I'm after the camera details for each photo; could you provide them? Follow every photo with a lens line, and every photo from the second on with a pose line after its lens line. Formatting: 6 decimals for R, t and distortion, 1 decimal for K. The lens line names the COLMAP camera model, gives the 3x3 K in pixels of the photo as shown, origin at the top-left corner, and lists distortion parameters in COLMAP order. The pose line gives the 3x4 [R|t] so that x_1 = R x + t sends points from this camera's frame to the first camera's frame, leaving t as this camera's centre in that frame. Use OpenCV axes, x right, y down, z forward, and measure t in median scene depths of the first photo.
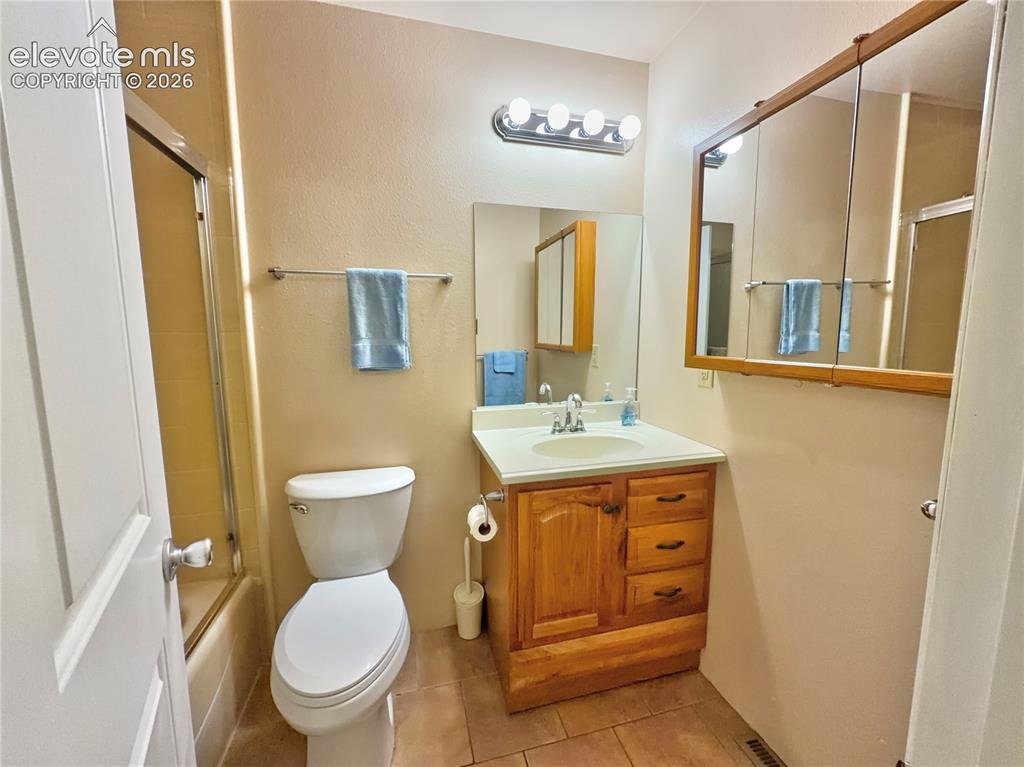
lens RADIAL K [[409.0, 0, 512.0], [0, 409.0, 383.5], [0, 0, 1]] dist [0.007849, 0.000226]
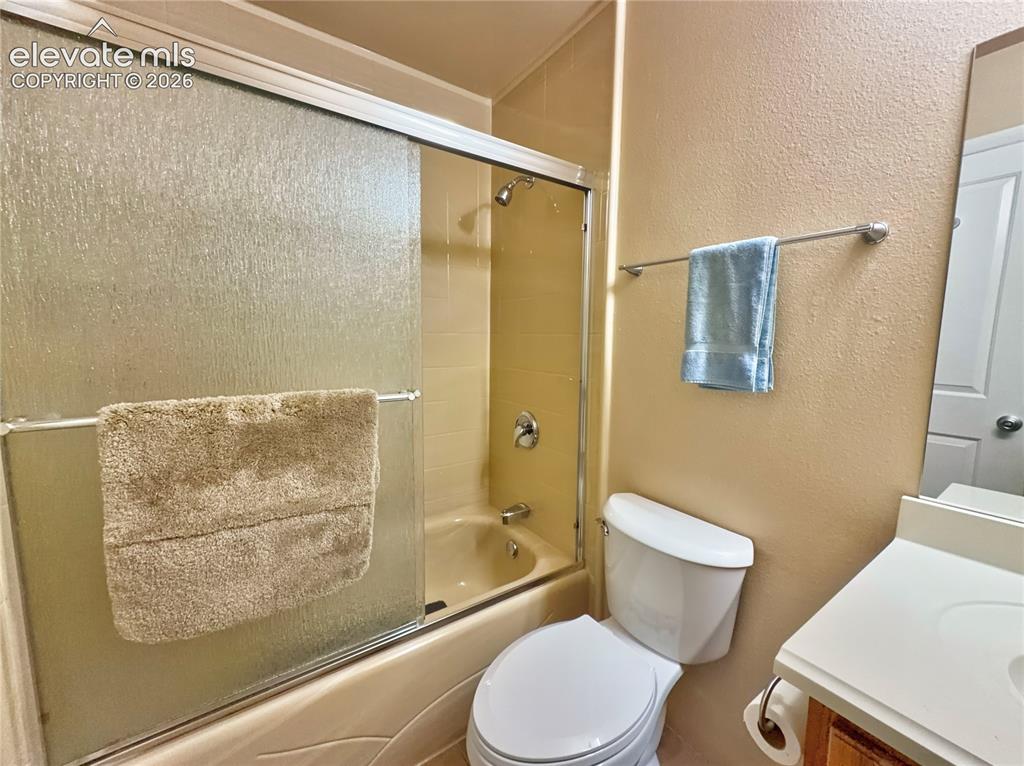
lens RADIAL K [[409.0, 0, 512.0], [0, 409.0, 383.0], [0, 0, 1]] dist [0.007849, 0.000226]
pose [[0.343381, 0.113609, -0.932299, 0.212274], [-0.115679, 0.990215, 0.078060, -0.057295], [0.932045, 0.081043, 0.353163, 0.434064]]
